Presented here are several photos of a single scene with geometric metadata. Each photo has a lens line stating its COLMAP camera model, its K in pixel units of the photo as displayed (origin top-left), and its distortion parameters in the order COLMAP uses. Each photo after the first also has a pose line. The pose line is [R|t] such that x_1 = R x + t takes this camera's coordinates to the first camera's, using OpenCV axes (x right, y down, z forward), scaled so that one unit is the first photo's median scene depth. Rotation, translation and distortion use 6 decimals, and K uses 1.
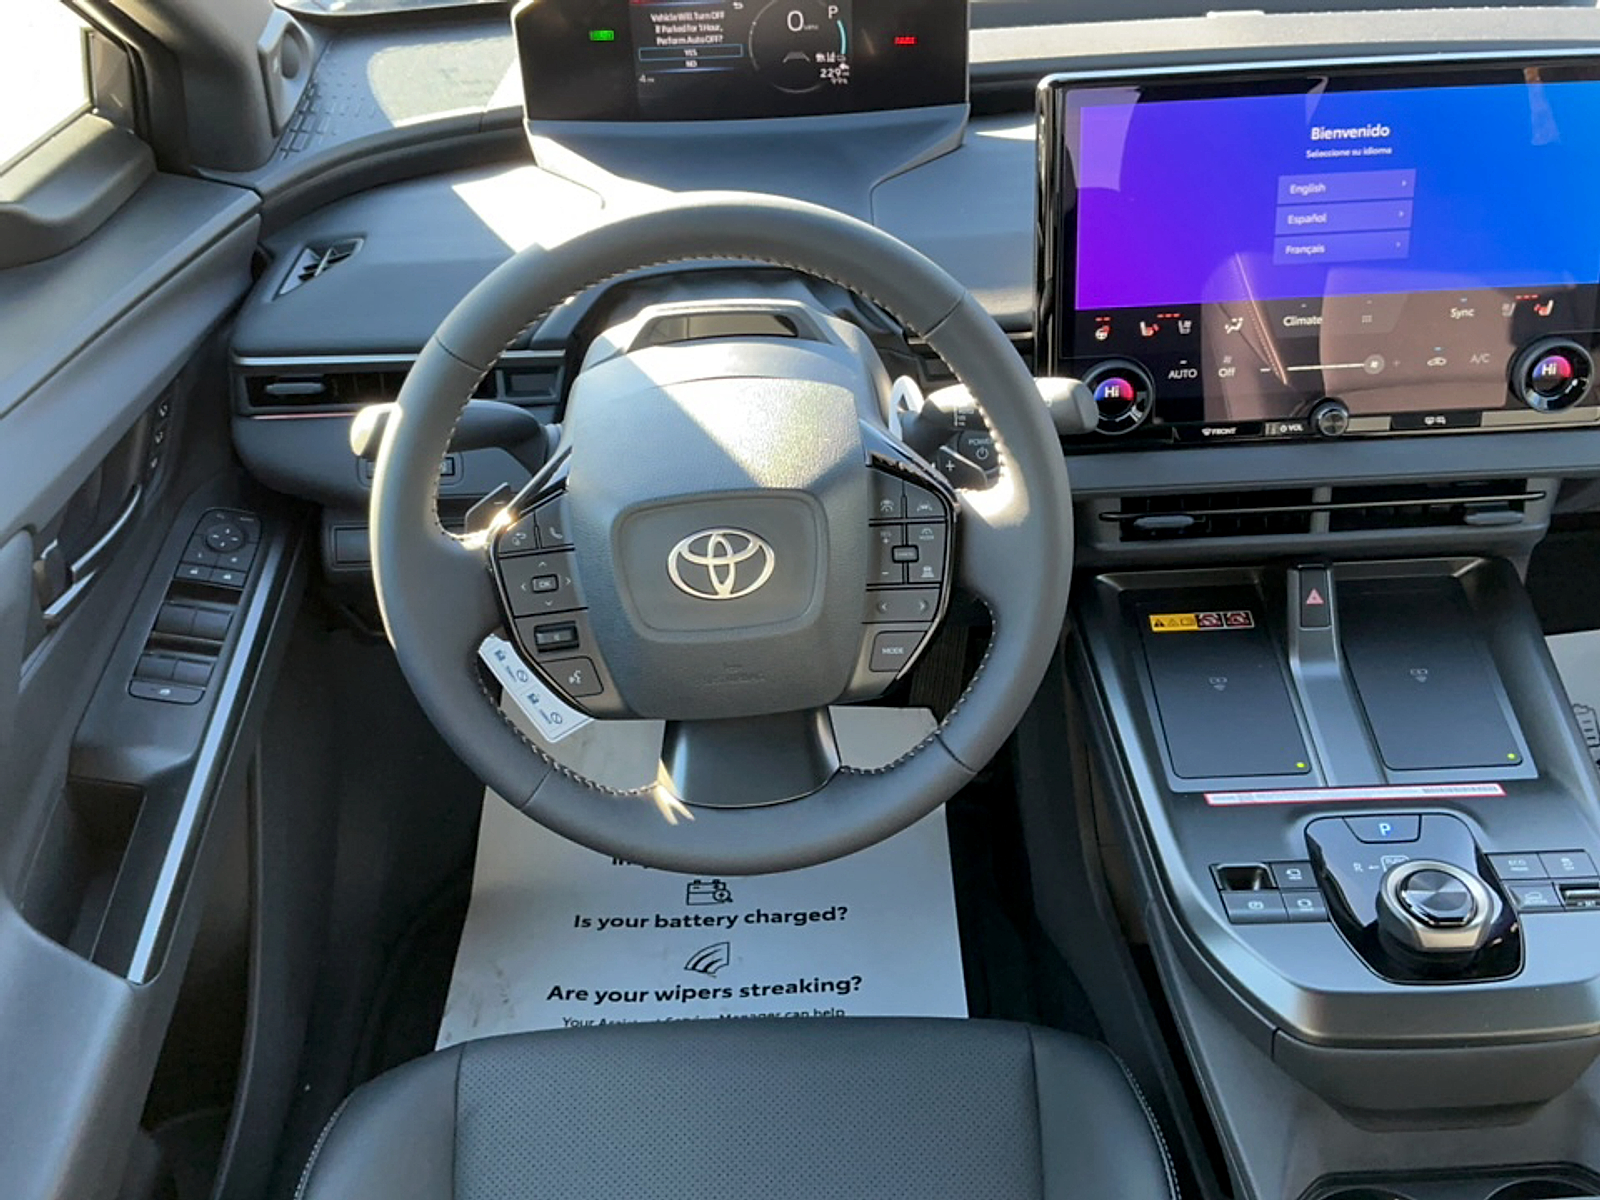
lens RADIAL K [[1714.3, 0, 792.4], [0, 1714.3, 597.9], [0, 0, 1]] dist [0.151919, -0.280660]
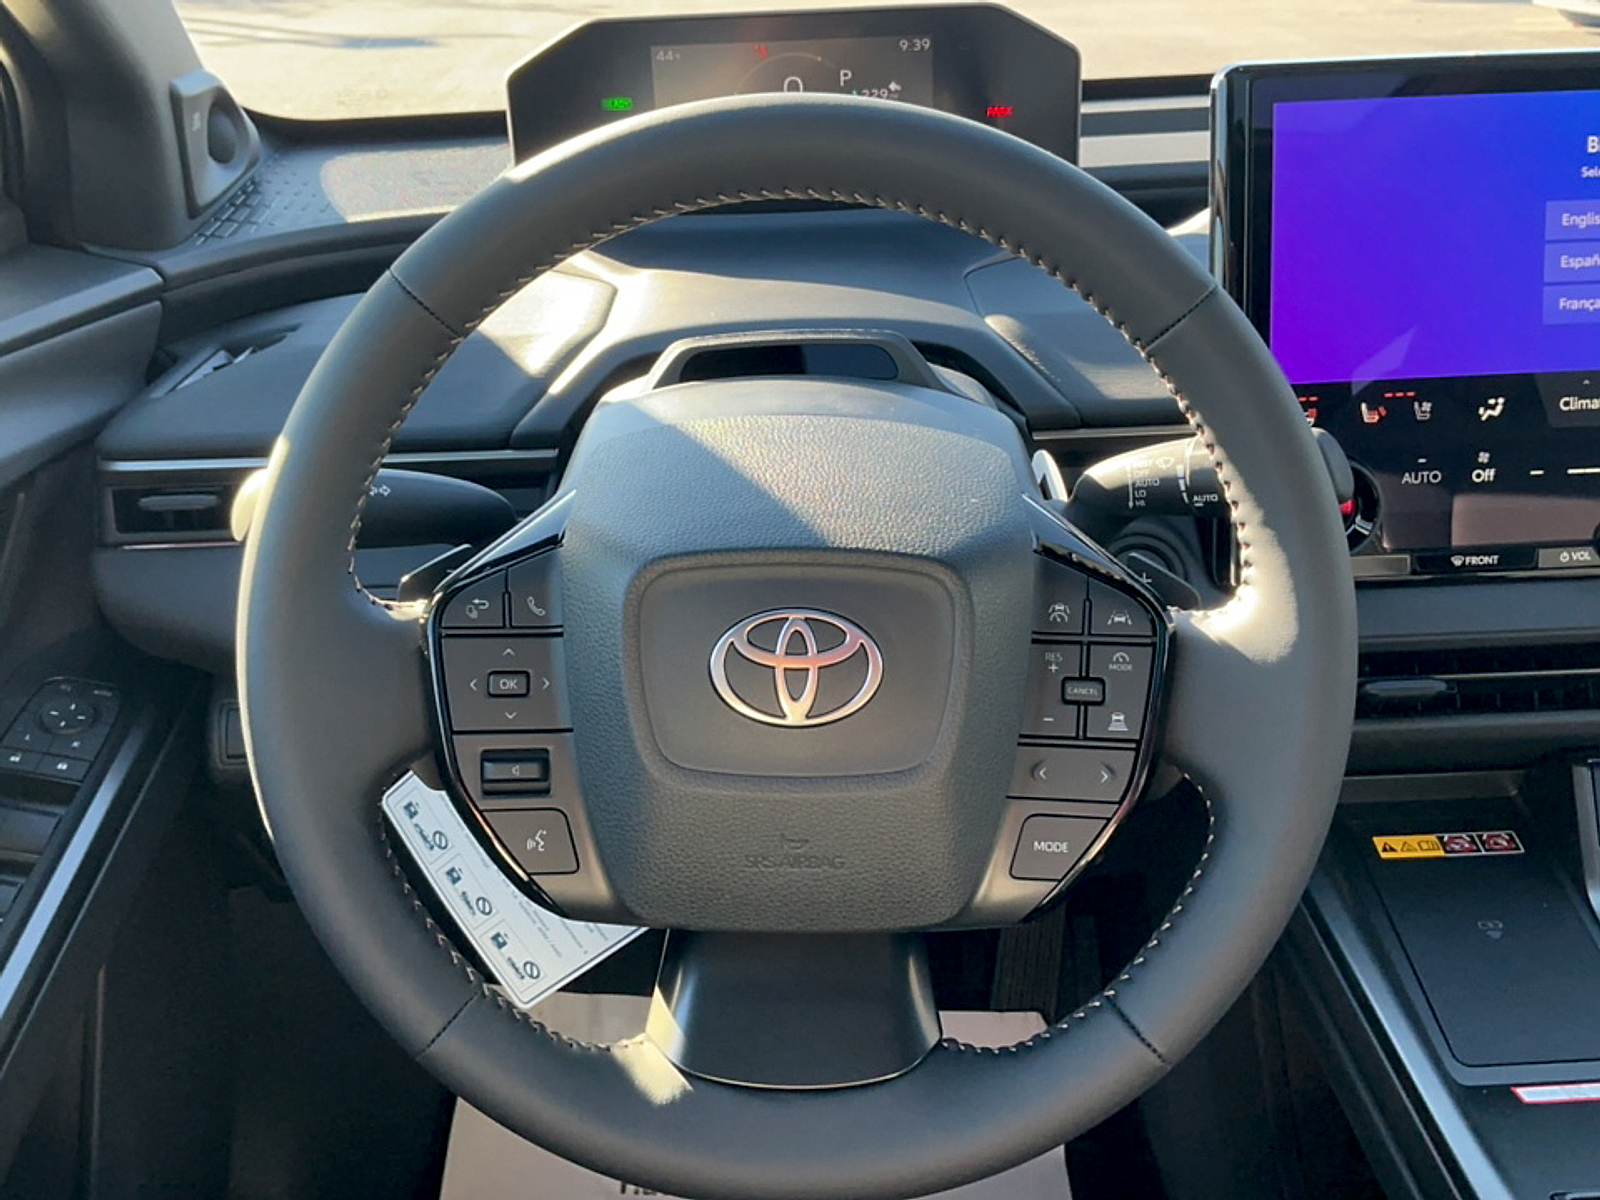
lens RADIAL K [[1714.3, 0, 792.4], [0, 1714.3, 597.9], [0, 0, 1]] dist [0.151919, -0.280660]
pose [[0.999982, -0.005150, -0.003118, -0.032466], [0.004414, 0.979394, -0.201912, 0.063778], [0.004093, 0.201895, 0.979399, 0.308358]]
